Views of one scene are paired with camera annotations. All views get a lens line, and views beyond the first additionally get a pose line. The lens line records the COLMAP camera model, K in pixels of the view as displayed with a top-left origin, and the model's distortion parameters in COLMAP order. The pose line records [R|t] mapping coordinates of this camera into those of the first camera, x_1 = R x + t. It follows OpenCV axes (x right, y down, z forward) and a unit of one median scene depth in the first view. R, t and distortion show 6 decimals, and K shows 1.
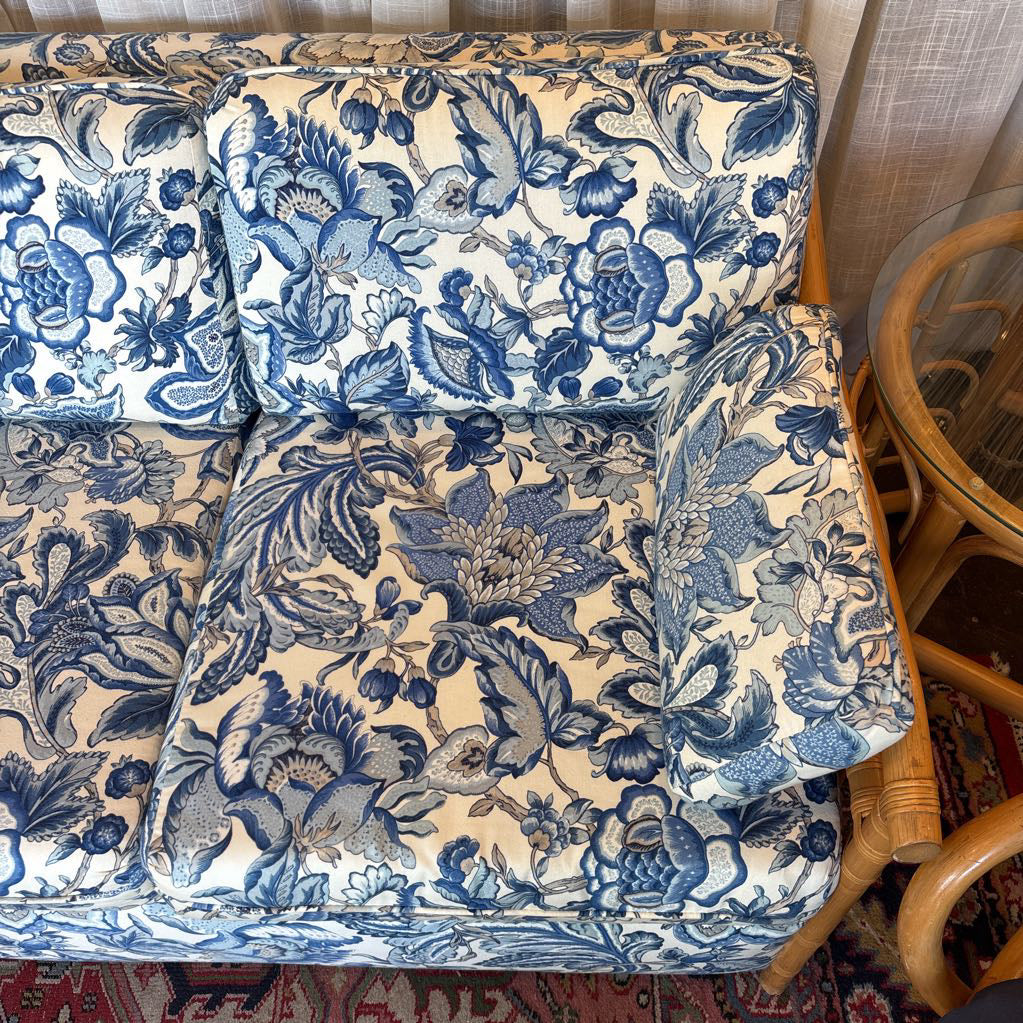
lens RADIAL K [[1027.8, 0, 507.1], [0, 1027.8, 514.8], [0, 0, 1]] dist [0.104239, -0.288502]
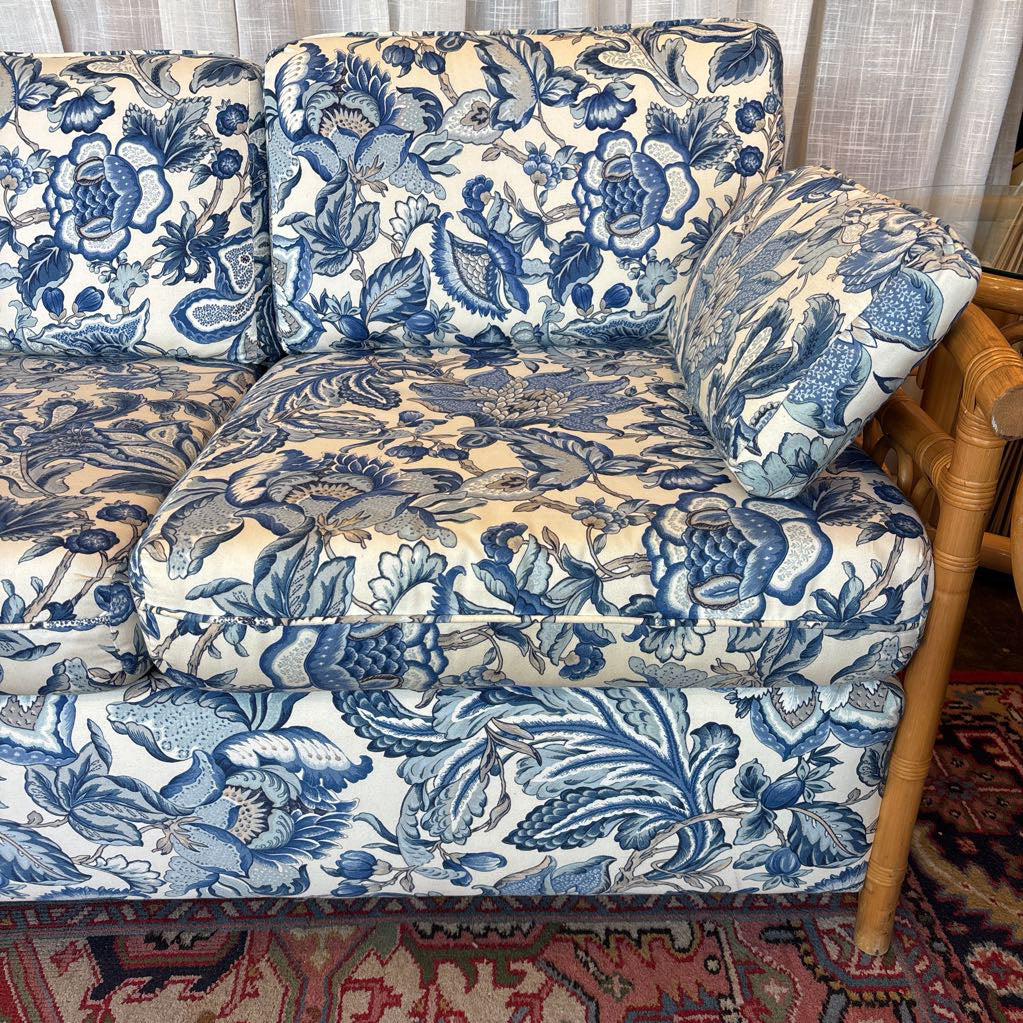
lens RADIAL K [[1027.8, 0, 507.1], [0, 1027.8, 514.8], [0, 0, 1]] dist [0.104239, -0.288502]
pose [[0.998552, 0.004734, 0.053581, -0.077270], [0.020446, 0.887947, -0.459491, 0.602272], [-0.049752, 0.459921, 0.886565, 0.180438]]
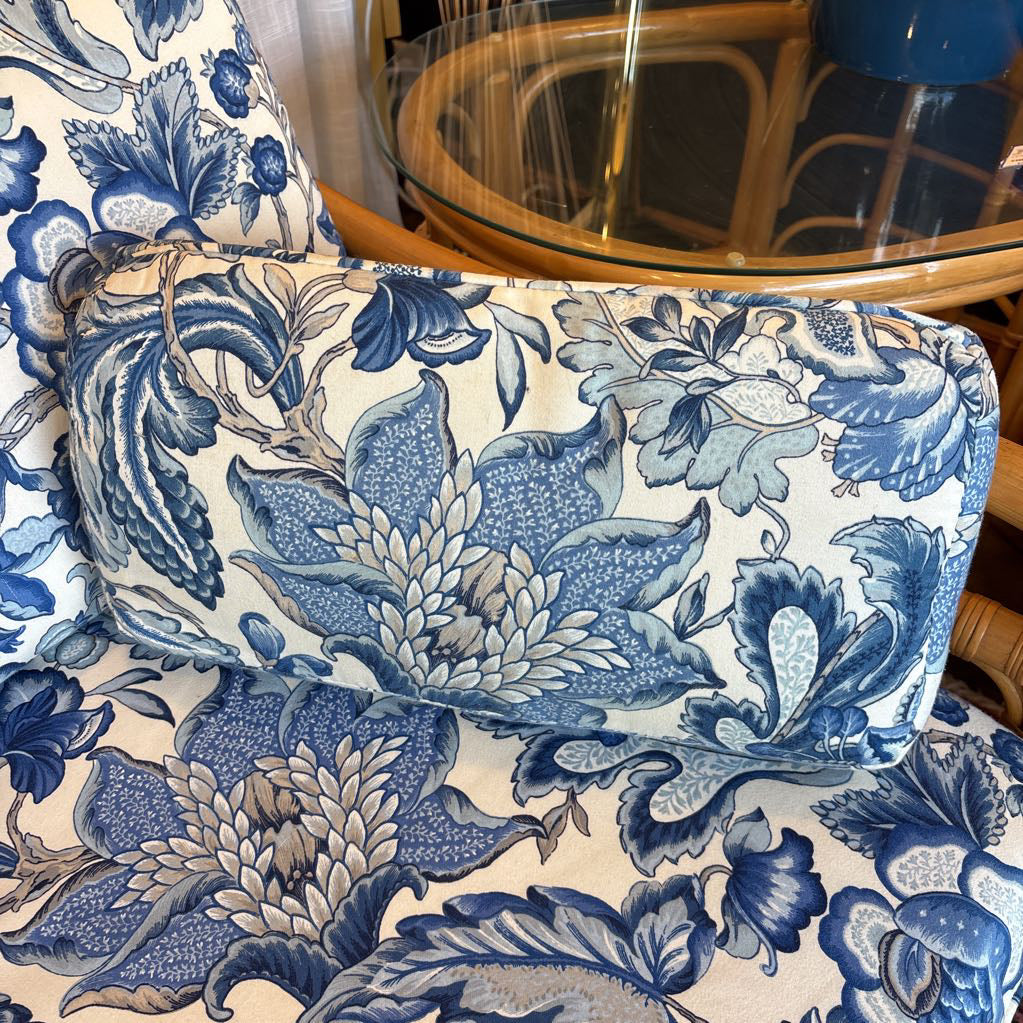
lens RADIAL K [[1039.2, 0, 511.5], [0, 1039.2, 511.5], [0, 0, 1]] dist [0.005057, 0.017120]
pose [[0.595753, -0.544473, 0.590447, -0.154423], [0.645840, 0.761779, 0.050821, -0.031142], [-0.477461, 0.351058, 0.805475, 0.487615]]
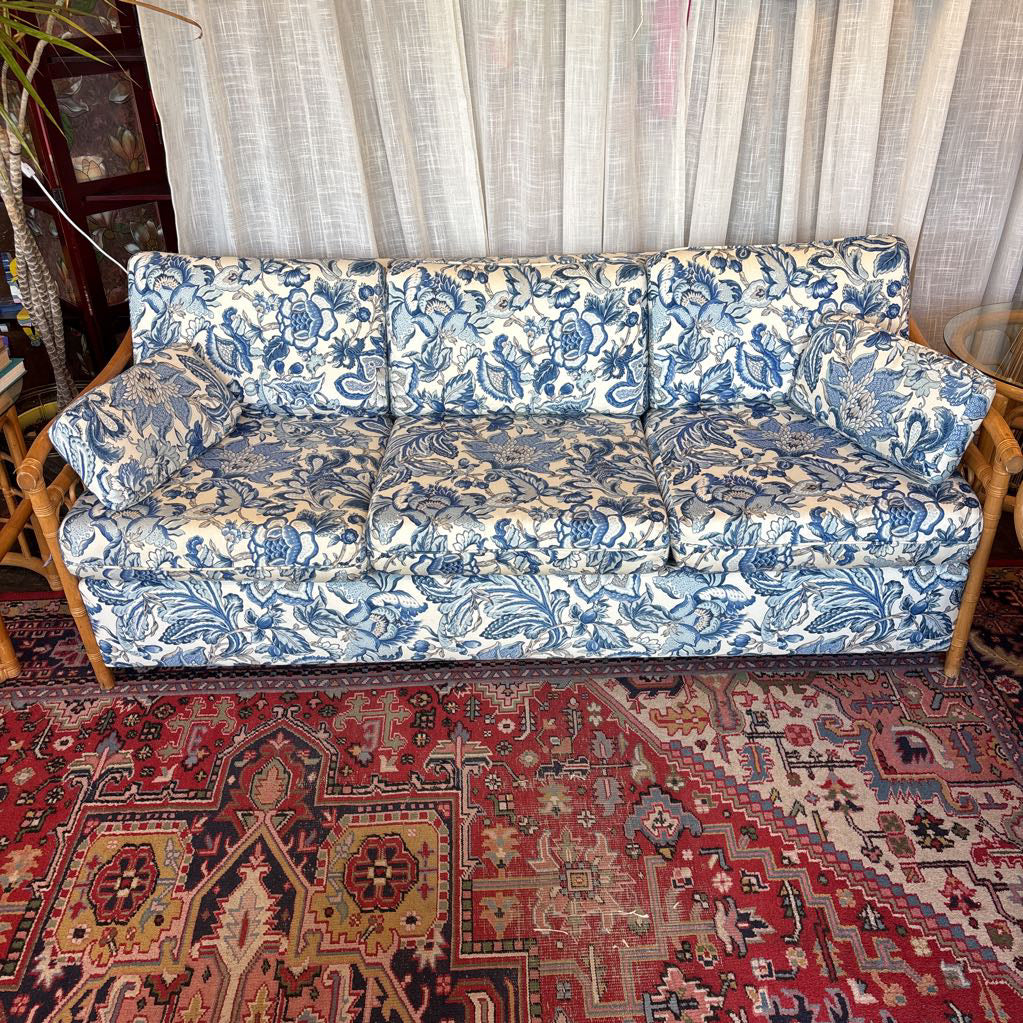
lens RADIAL K [[1024.1, 0, 507.5], [0, 1024.1, 516.2], [0, 0, 1]] dist [0.167359, -0.559956]
pose [[0.999522, -0.023069, 0.020565, -0.665533], [0.029006, 0.929876, -0.366729, 0.983923], [-0.010663, 0.367150, 0.930101, -0.964645]]
